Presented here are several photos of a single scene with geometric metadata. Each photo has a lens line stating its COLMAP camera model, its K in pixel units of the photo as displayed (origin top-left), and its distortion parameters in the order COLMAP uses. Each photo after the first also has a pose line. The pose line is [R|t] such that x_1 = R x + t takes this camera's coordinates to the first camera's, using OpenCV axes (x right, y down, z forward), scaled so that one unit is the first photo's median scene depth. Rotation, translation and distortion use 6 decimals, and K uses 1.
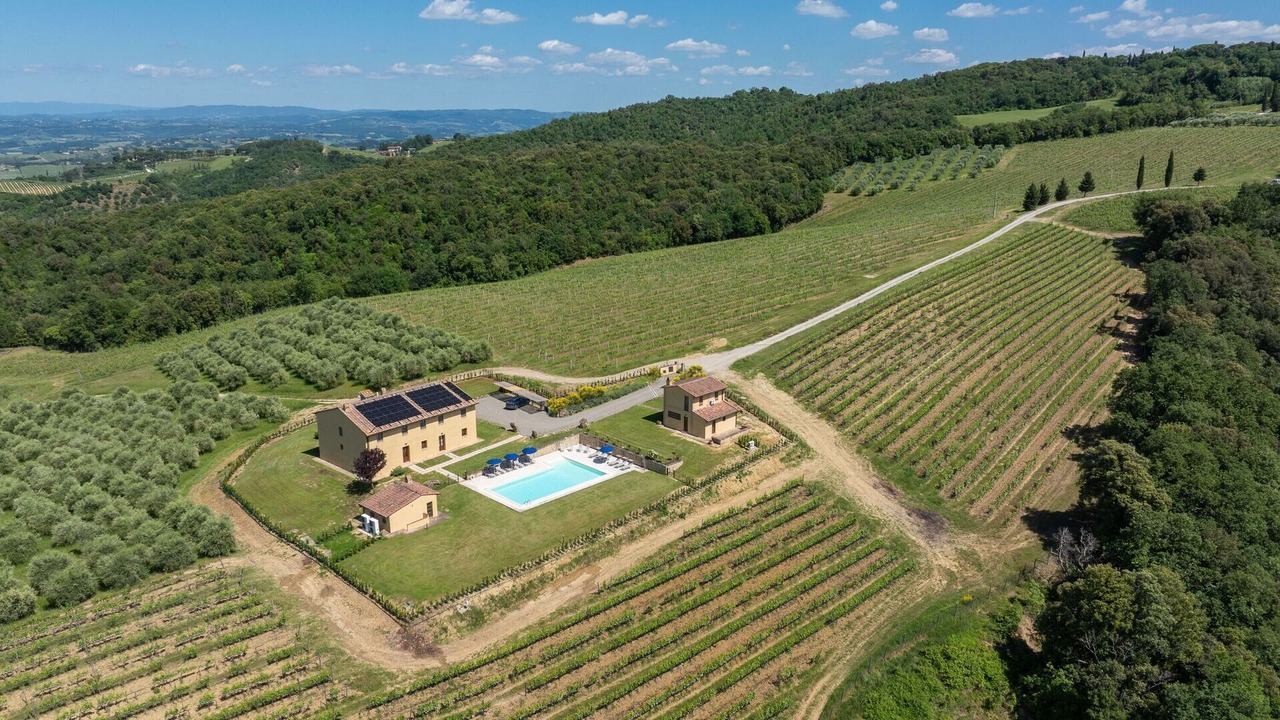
lens RADIAL K [[905.6, 0, 634.0], [0, 905.6, 358.5], [0, 0, 1]] dist [-0.035939, 0.000244]
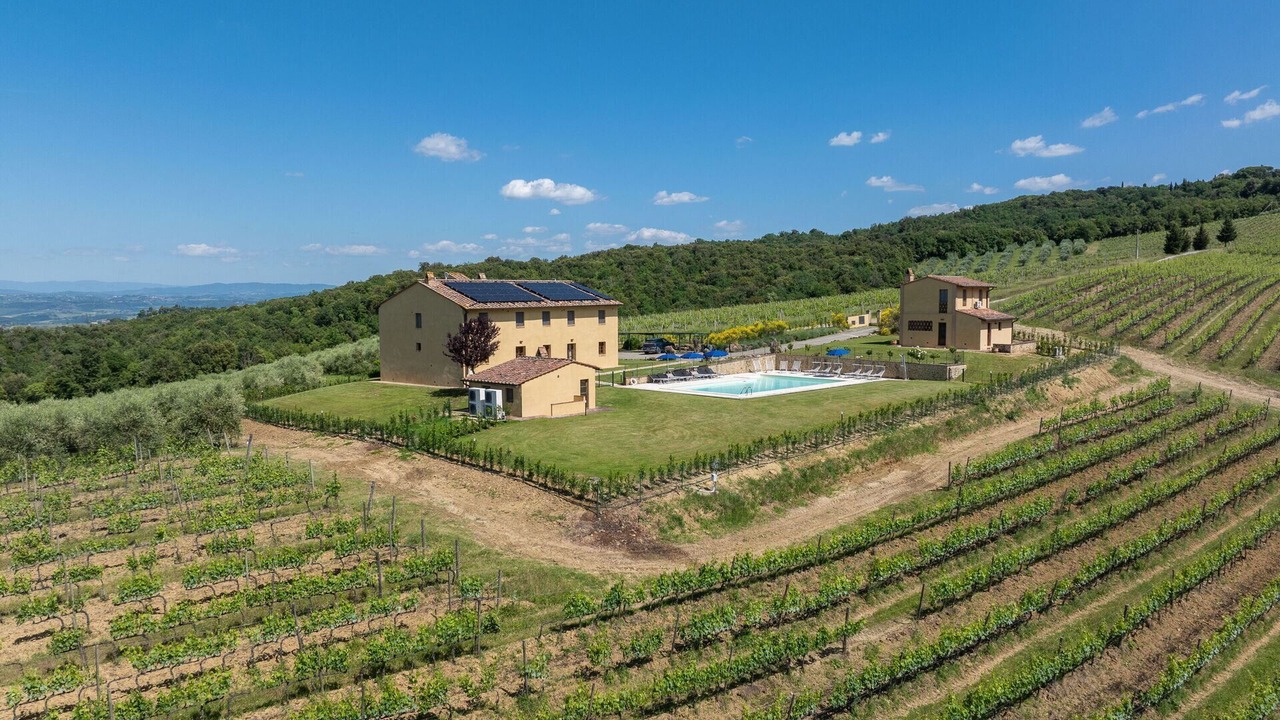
lens RADIAL K [[905.6, 0, 636.4], [0, 905.6, 369.7], [0, 0, 1]] dist [-0.035939, 0.000244]
pose [[0.999918, -0.005262, -0.011692, -0.056939], [0.003132, 0.984517, -0.175260, 0.077320], [0.012433, 0.175209, 0.984453, 0.132800]]
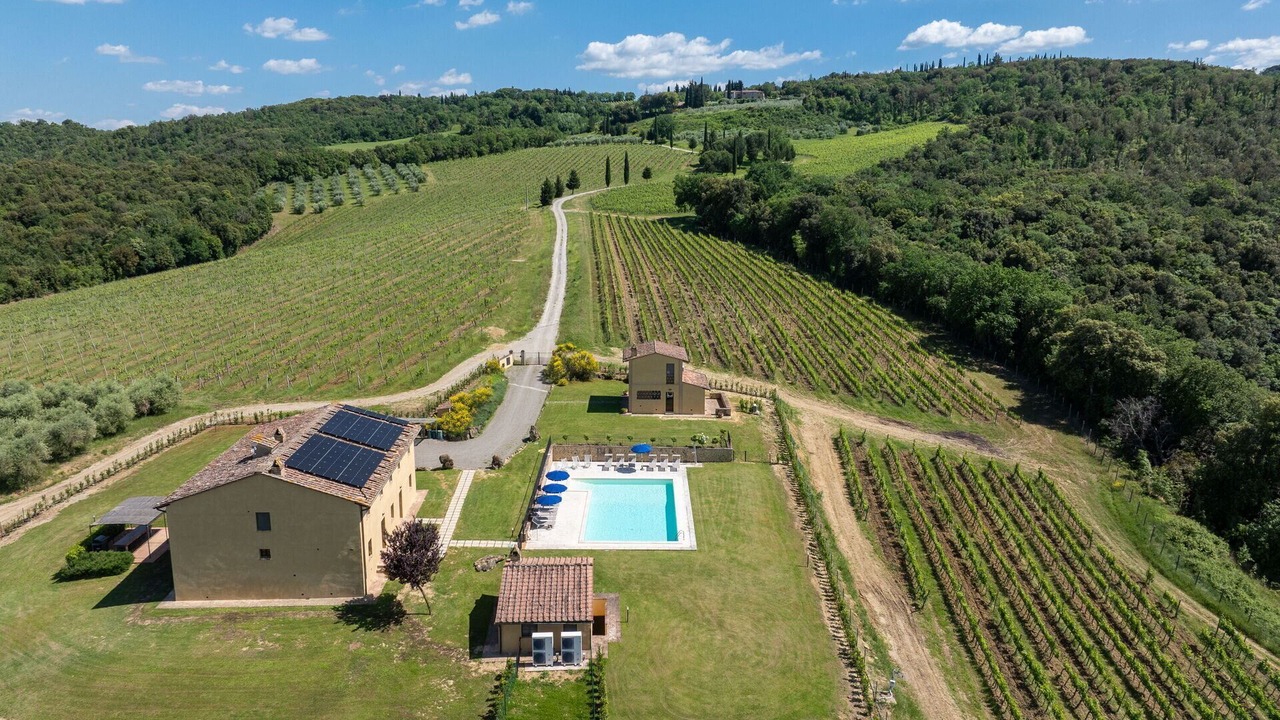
lens RADIAL K [[905.6, 0, 637.5], [0, 905.6, 352.8], [0, 0, 1]] dist [-0.035939, 0.000244]
pose [[0.712891, -0.132354, 0.688672, -0.171773], [0.176438, 0.984290, 0.006526, 0.008336], [-0.678716, 0.116856, 0.725044, 0.173856]]
